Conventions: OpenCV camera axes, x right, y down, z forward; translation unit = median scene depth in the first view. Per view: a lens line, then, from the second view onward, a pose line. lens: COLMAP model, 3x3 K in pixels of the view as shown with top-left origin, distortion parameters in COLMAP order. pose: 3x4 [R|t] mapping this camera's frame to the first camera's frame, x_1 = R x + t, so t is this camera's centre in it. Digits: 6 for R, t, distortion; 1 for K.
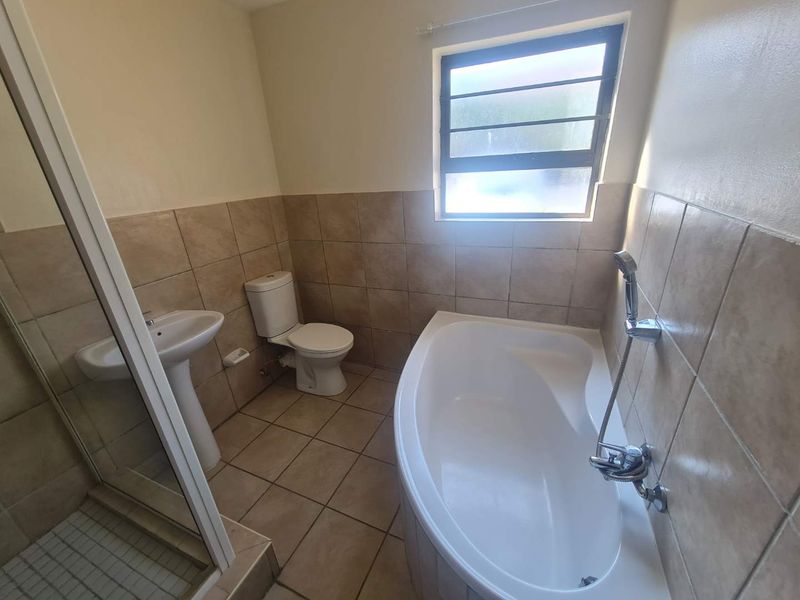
lens RADIAL K [[325.3, 0, 401.4], [0, 325.3, 304.7], [0, 0, 1]] dist [0.004446, -0.000669]
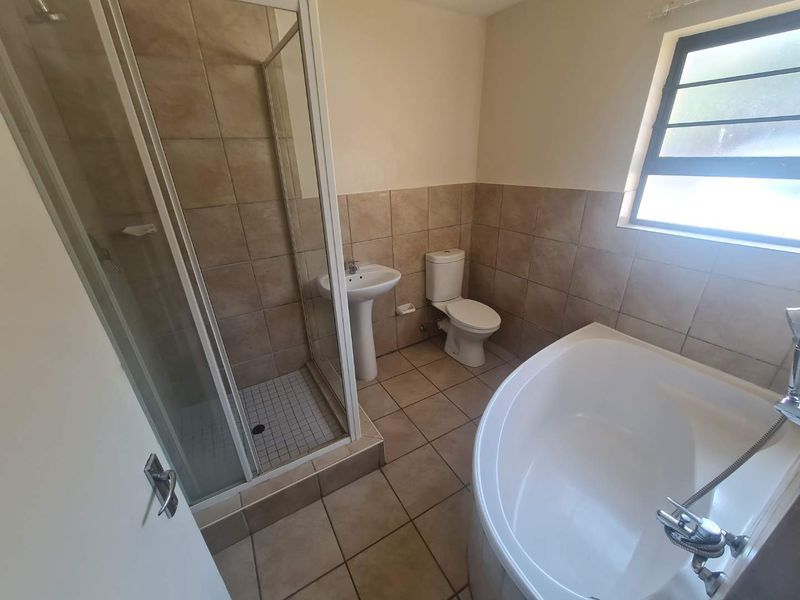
lens RADIAL K [[325.3, 0, 403.4], [0, 325.3, 304.7], [0, 0, 1]] dist [0.004446, -0.000669]
pose [[0.813955, 0.271136, -0.513773, 0.155772], [-0.237470, 0.962427, 0.131689, -0.025379], [0.530174, 0.014817, 0.847759, -0.098741]]
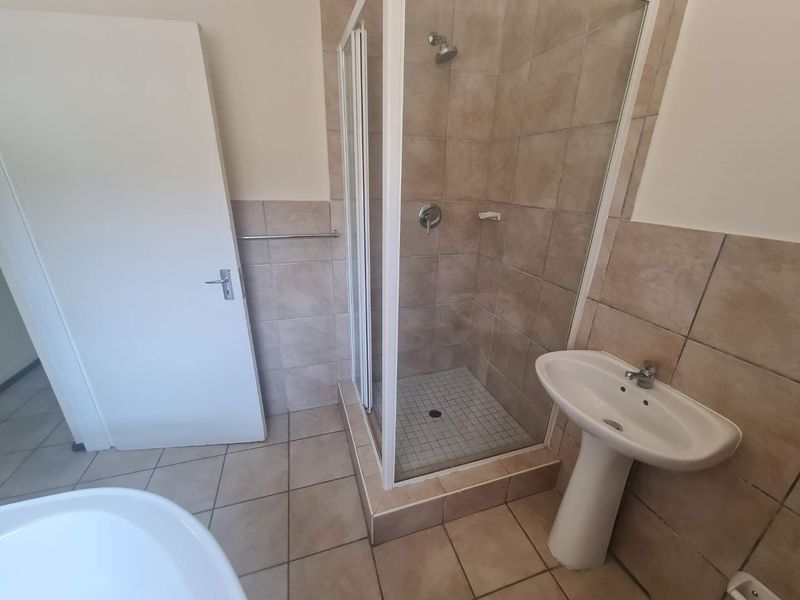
lens RADIAL K [[325.3, 0, 400.7], [0, 325.3, 302.6], [0, 0, 1]] dist [0.004446, -0.000669]
pose [[-0.752254, 0.272094, -0.600066, -0.017478], [-0.236337, 0.738705, 0.631236, -0.321060], [0.615027, 0.616668, -0.491388, 0.780494]]
